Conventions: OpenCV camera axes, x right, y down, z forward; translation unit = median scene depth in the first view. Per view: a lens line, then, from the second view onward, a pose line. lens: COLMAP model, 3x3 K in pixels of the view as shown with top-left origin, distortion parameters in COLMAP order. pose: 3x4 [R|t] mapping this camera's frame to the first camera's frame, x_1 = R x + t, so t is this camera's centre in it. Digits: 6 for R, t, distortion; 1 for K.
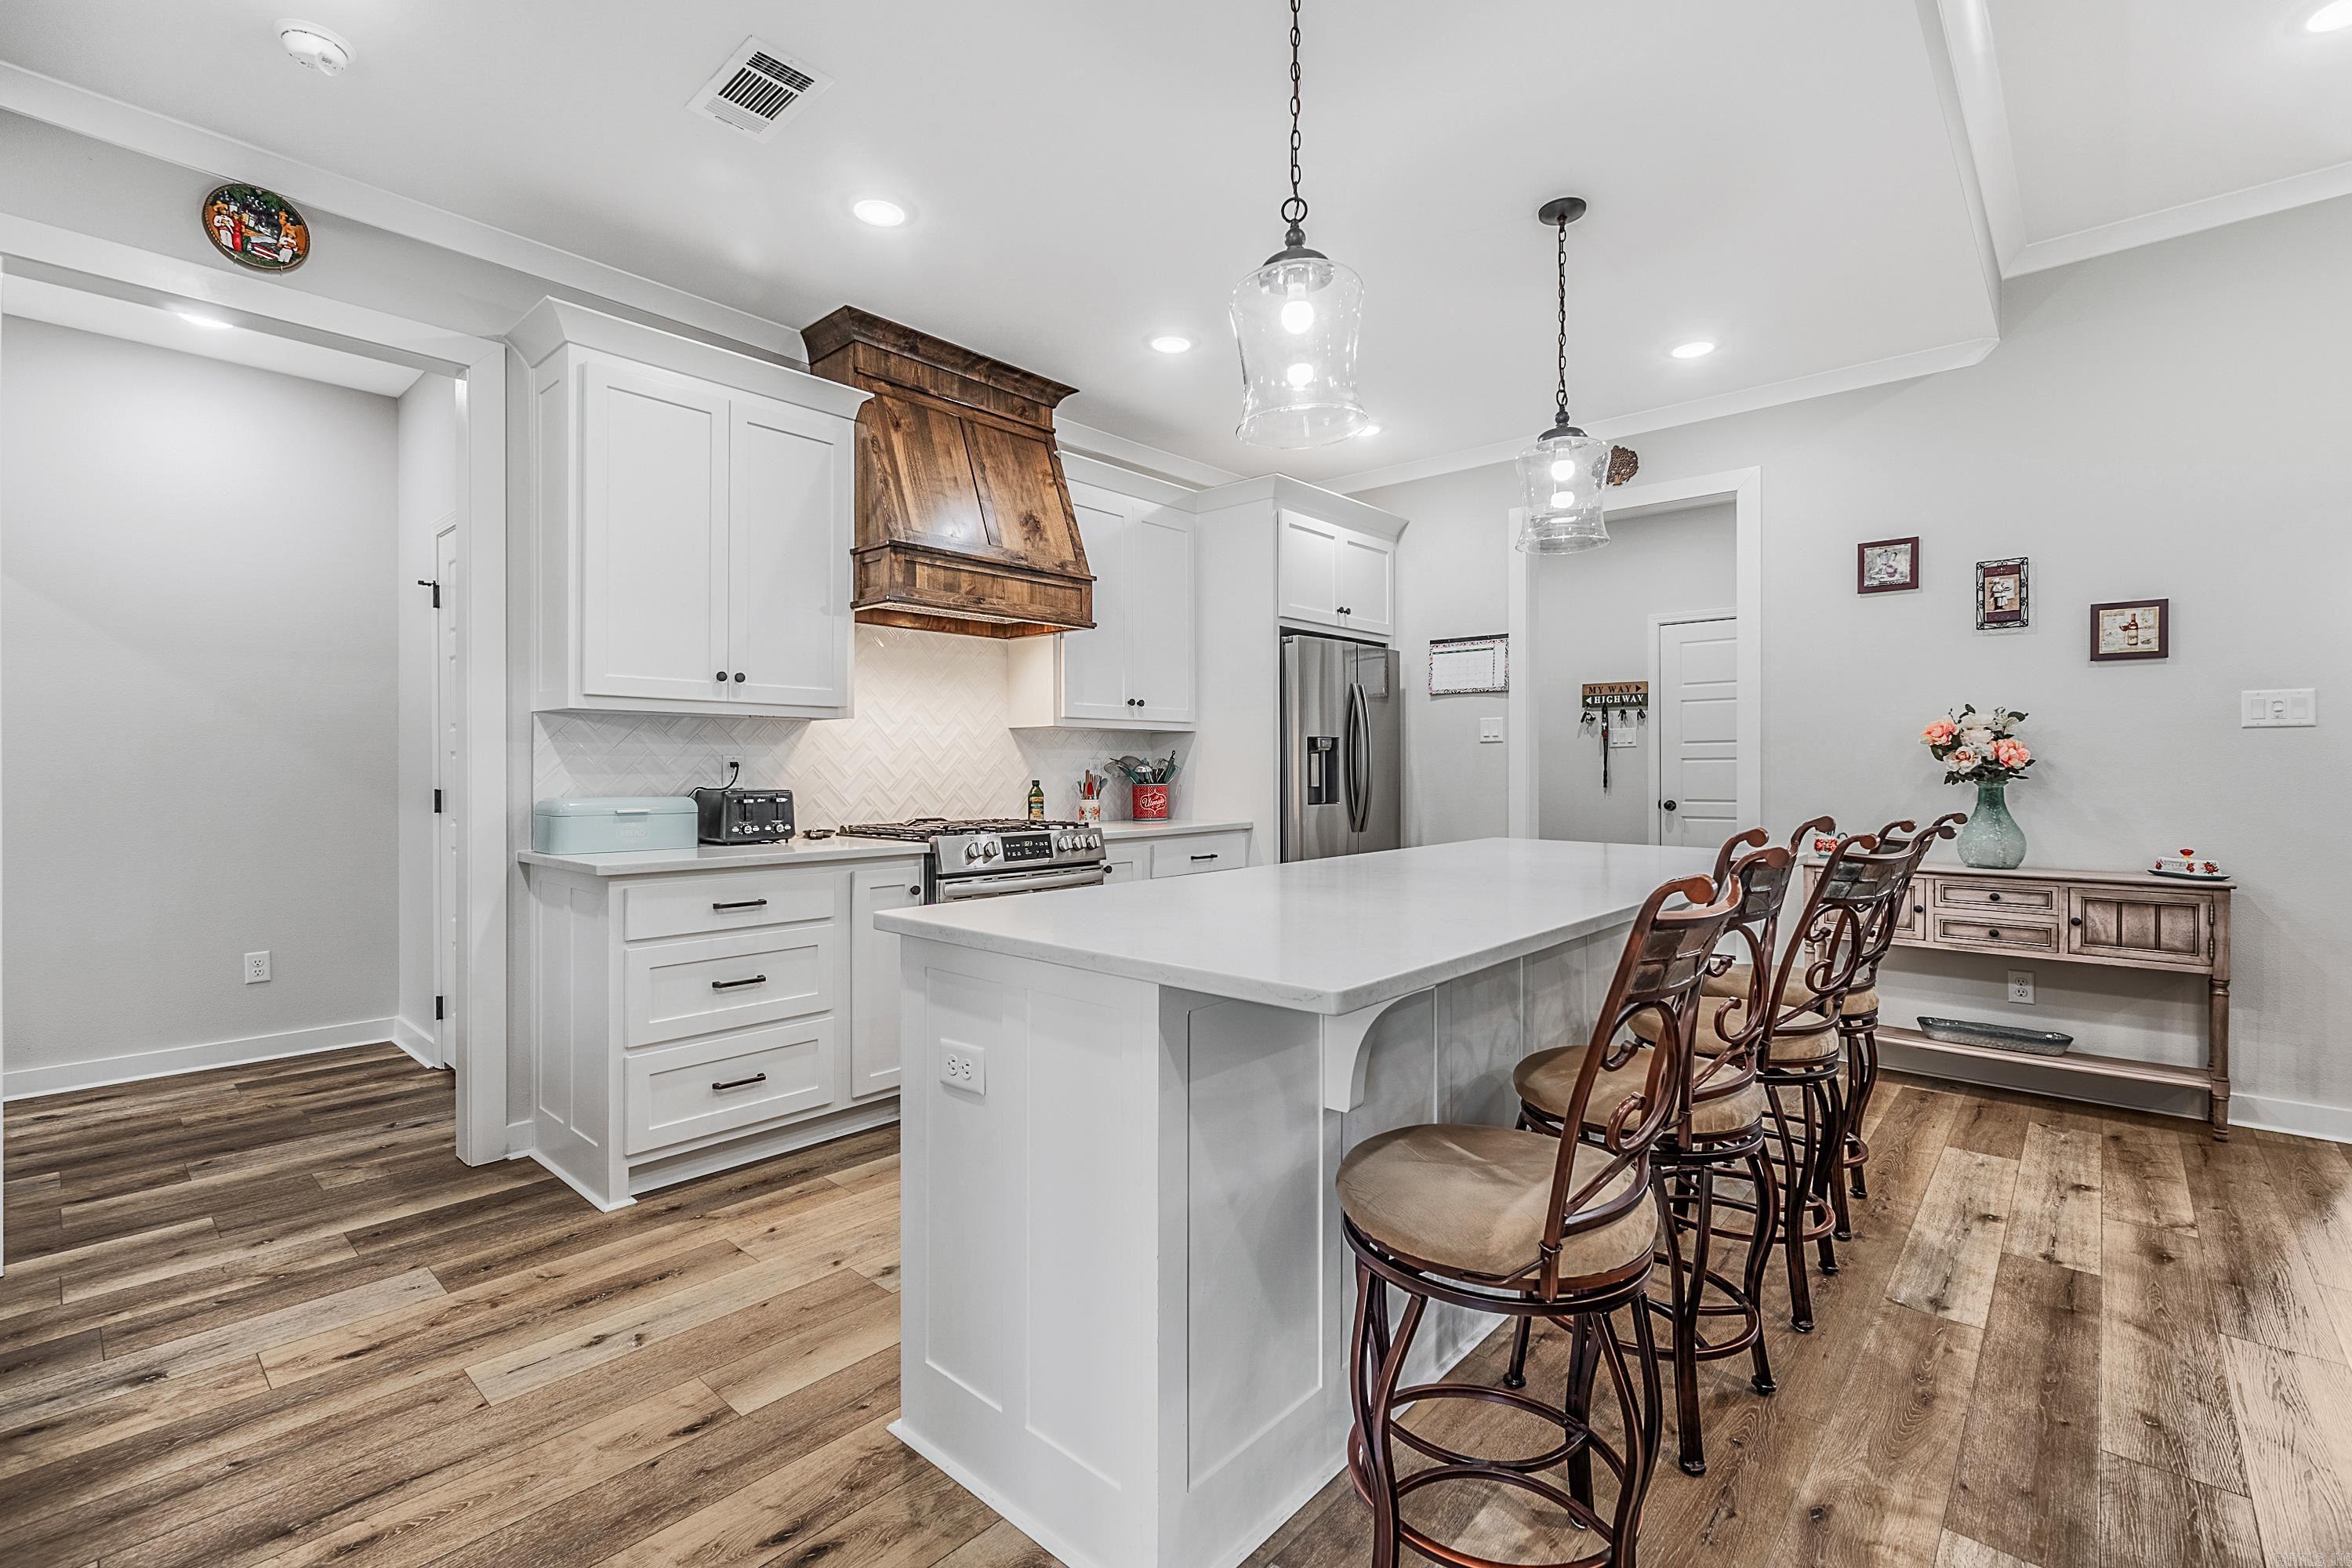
lens RADIAL K [[1032.5, 0, 1173.6], [0, 1032.5, 772.2], [0, 0, 1]] dist [-0.007907, -0.000056]
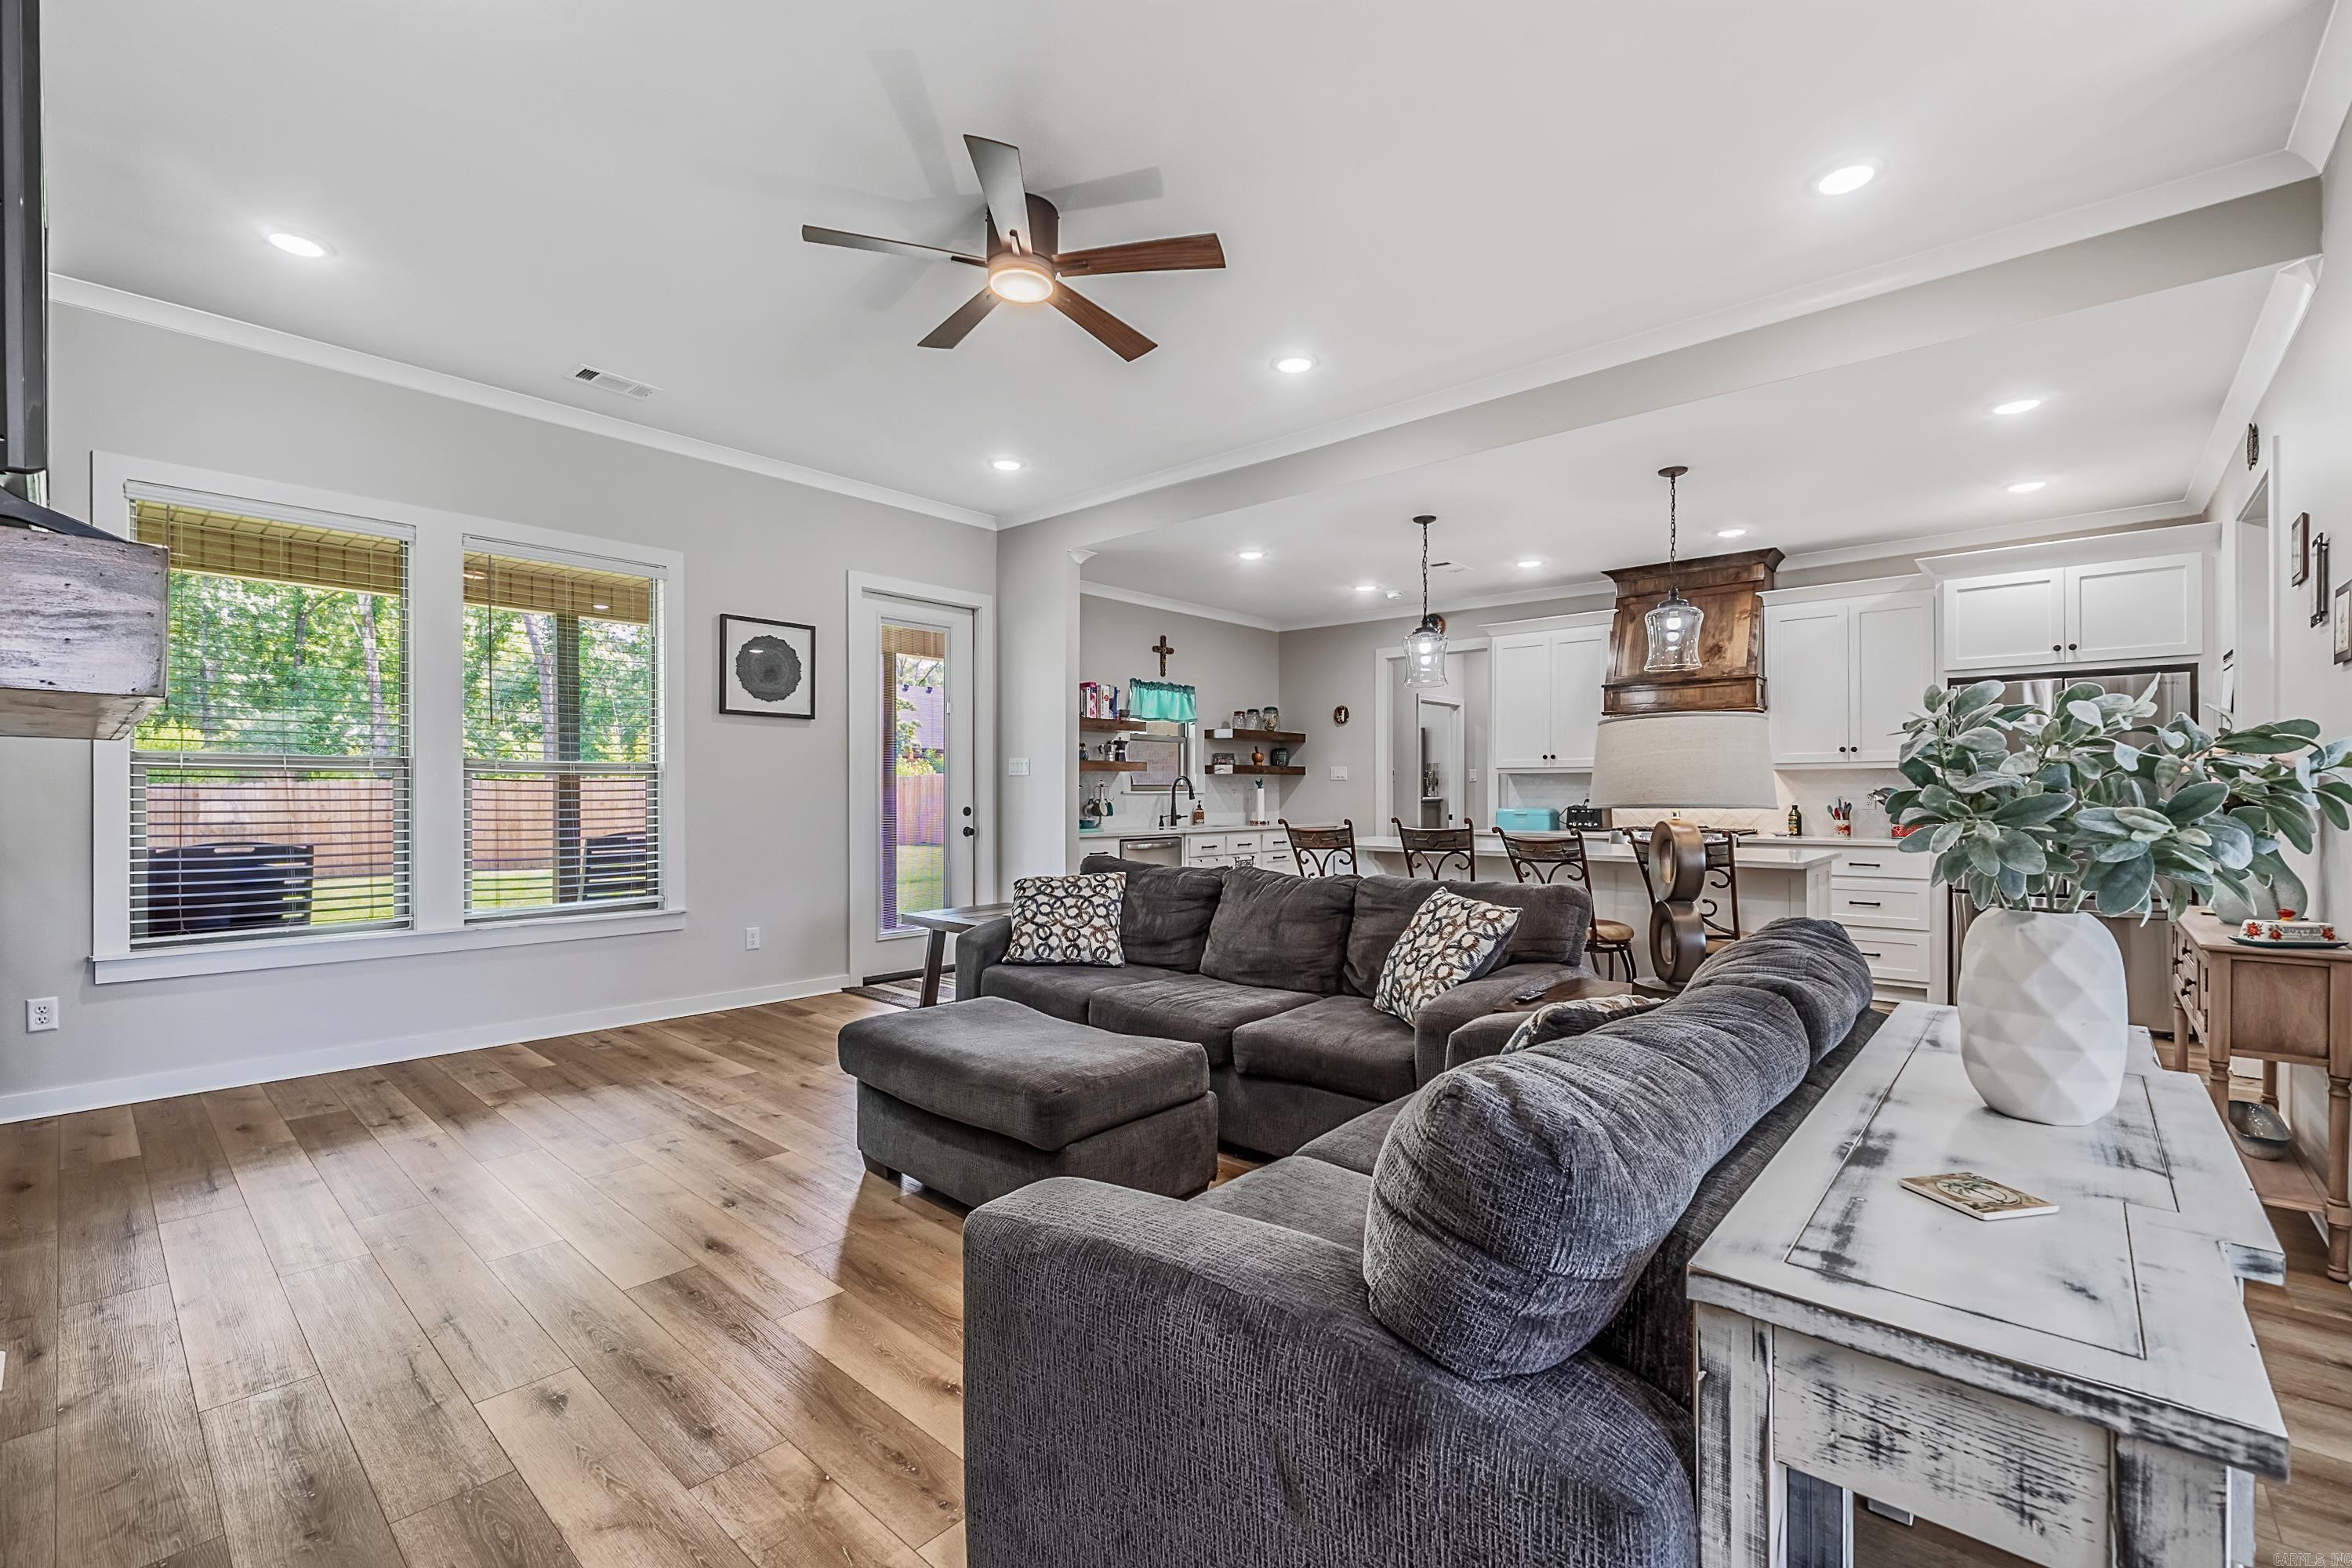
lens RADIAL K [[992.2, 0, 1176.0], [0, 992.2, 784.0], [0, 0, 1]] dist [-0.003429, -0.000562]
pose [[0.000950, -0.008374, -0.999964, 1.561370], [-0.004864, 0.999953, -0.008378, -0.007885], [0.999988, 0.004871, 0.000909, 0.138876]]
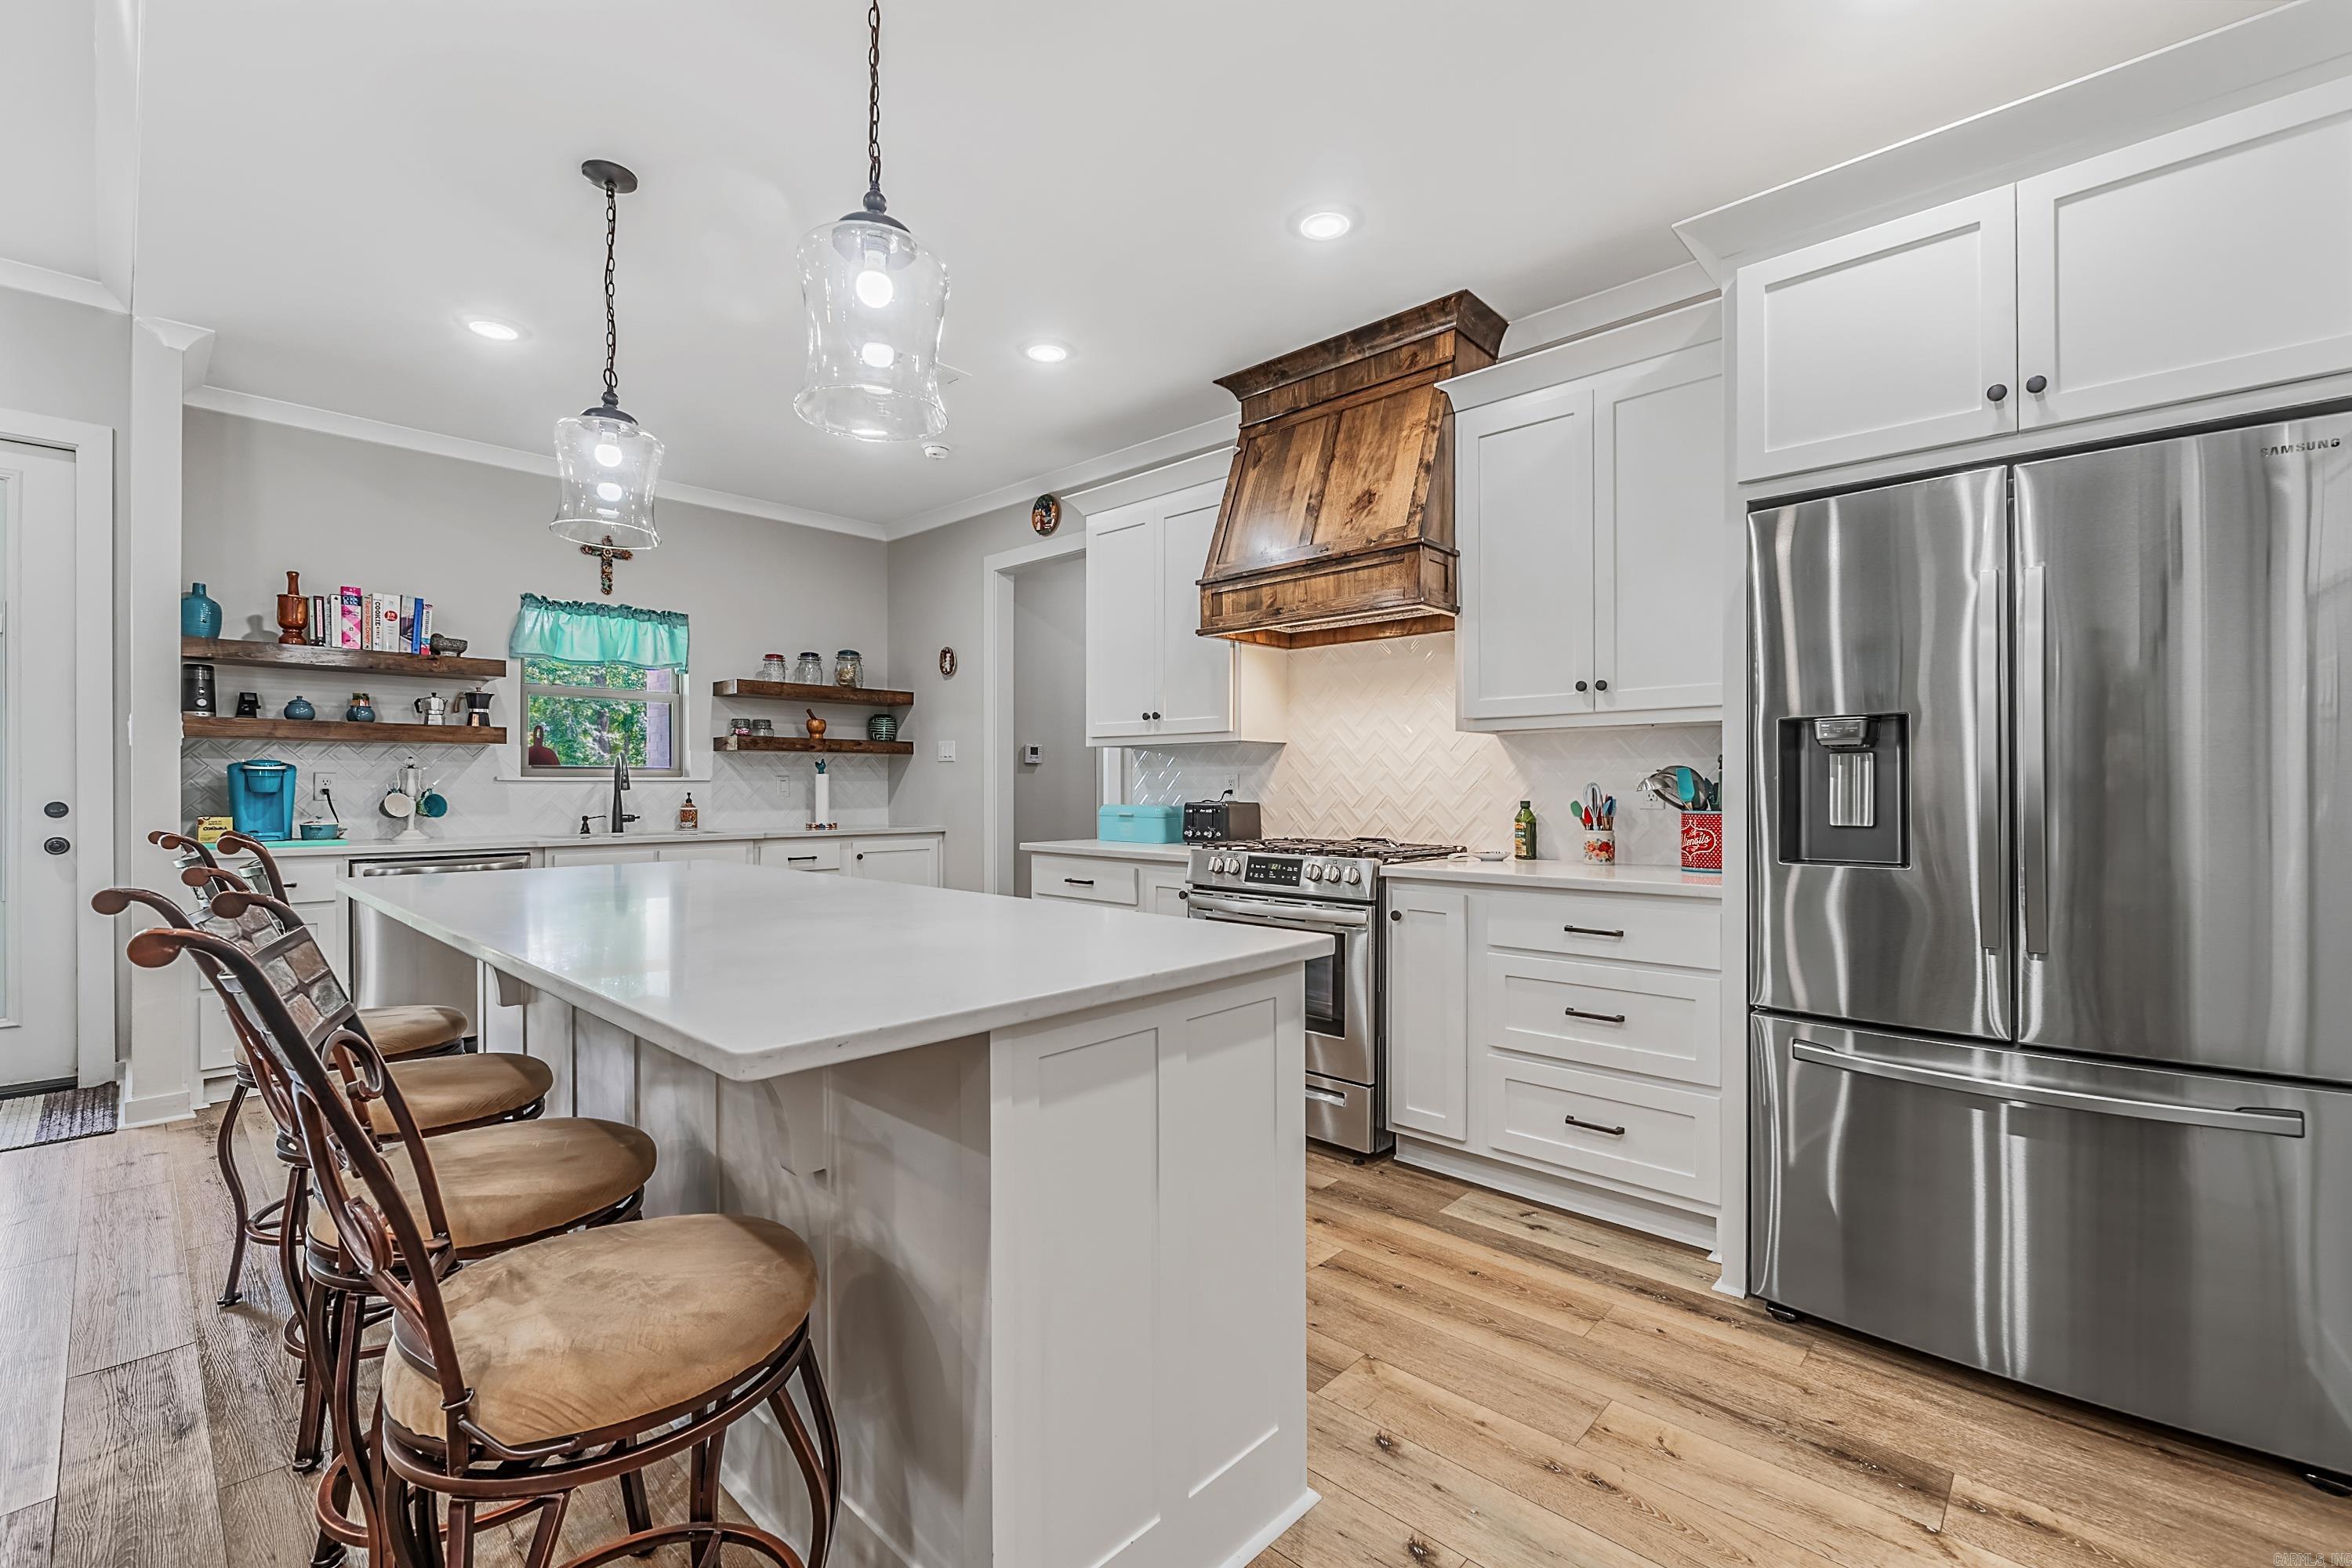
lens RADIAL K [[992.2, 0, 1176.0], [0, 992.2, 784.0], [0, 0, 1]] dist [-0.003429, -0.000562]
pose [[-0.020401, -0.001684, -0.999790, 0.740190], [-0.005448, 0.999984, -0.001573, -0.002621], [0.999777, 0.005414, -0.020410, 0.923676]]
